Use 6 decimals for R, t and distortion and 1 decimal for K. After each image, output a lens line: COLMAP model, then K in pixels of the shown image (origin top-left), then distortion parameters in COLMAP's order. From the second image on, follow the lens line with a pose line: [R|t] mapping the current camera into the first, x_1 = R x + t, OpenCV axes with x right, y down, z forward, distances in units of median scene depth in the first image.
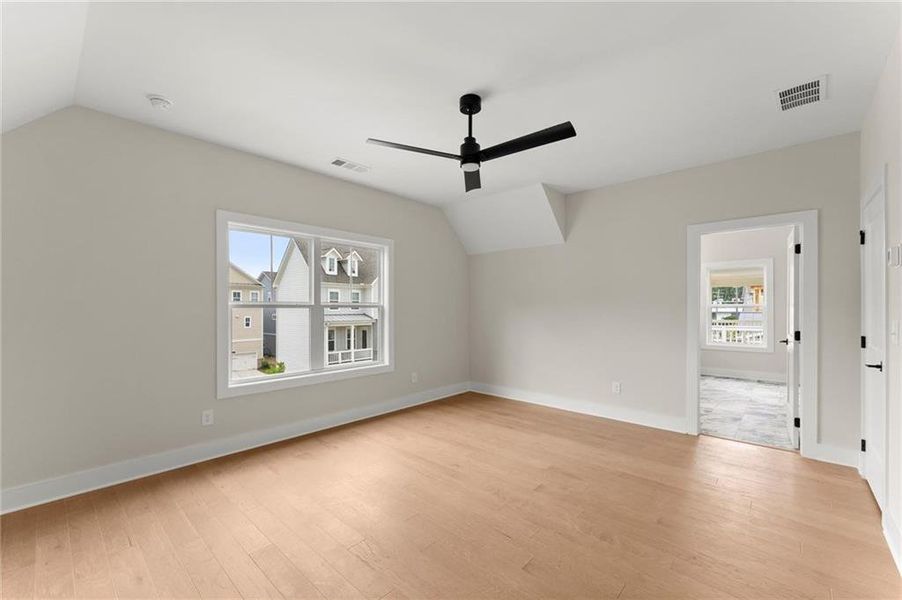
lens RADIAL K [[373.3, 0, 450.8], [0, 373.3, 307.6], [0, 0, 1]] dist [-0.000195, -0.000016]
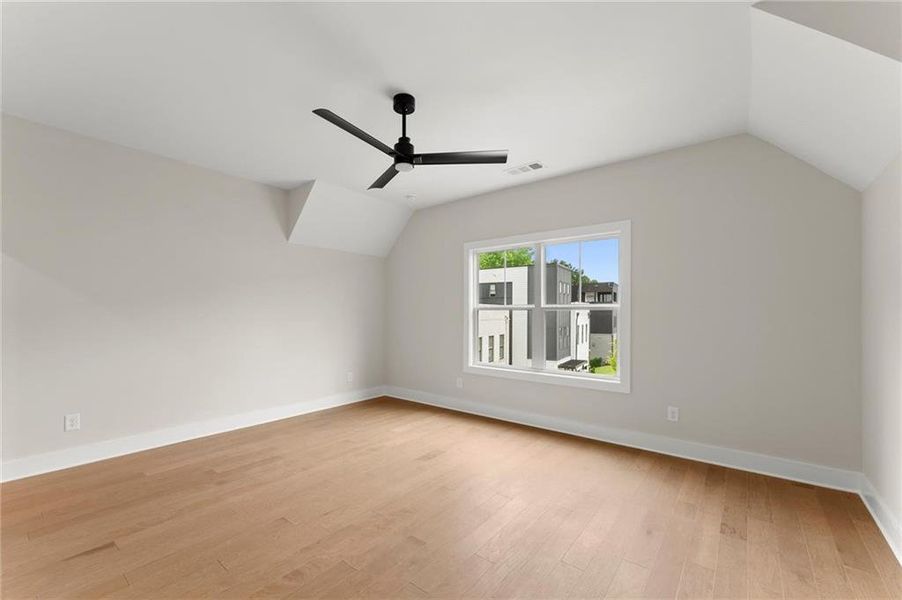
lens RADIAL K [[384.4, 0, 448.9], [0, 384.4, 302.7], [0, 0, 1]] dist [0.000431, 0.000251]
pose [[0.060652, -0.017699, -0.998002, 0.748650], [-0.000614, 0.999842, -0.017769, 0.000583], [0.998159, 0.001691, 0.060631, 0.727365]]
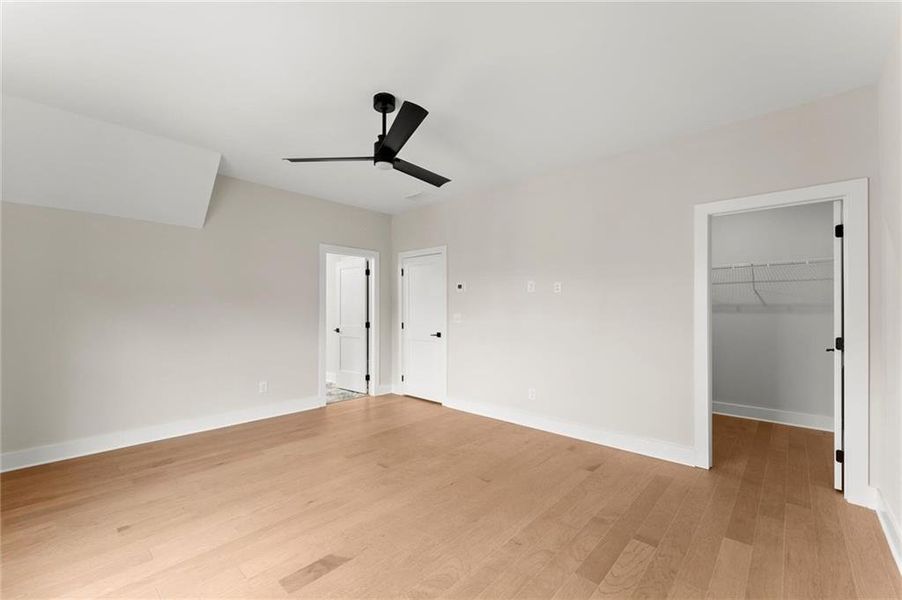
lens RADIAL K [[373.3, 0, 450.8], [0, 373.3, 307.6], [0, 0, 1]] dist [-0.000195, -0.000016]
pose [[0.000715, 0.002642, 0.999996, -0.648625], [-0.002632, 0.999993, -0.002640, 0.001231], [-0.999996, -0.002630, 0.000722, 0.565196]]
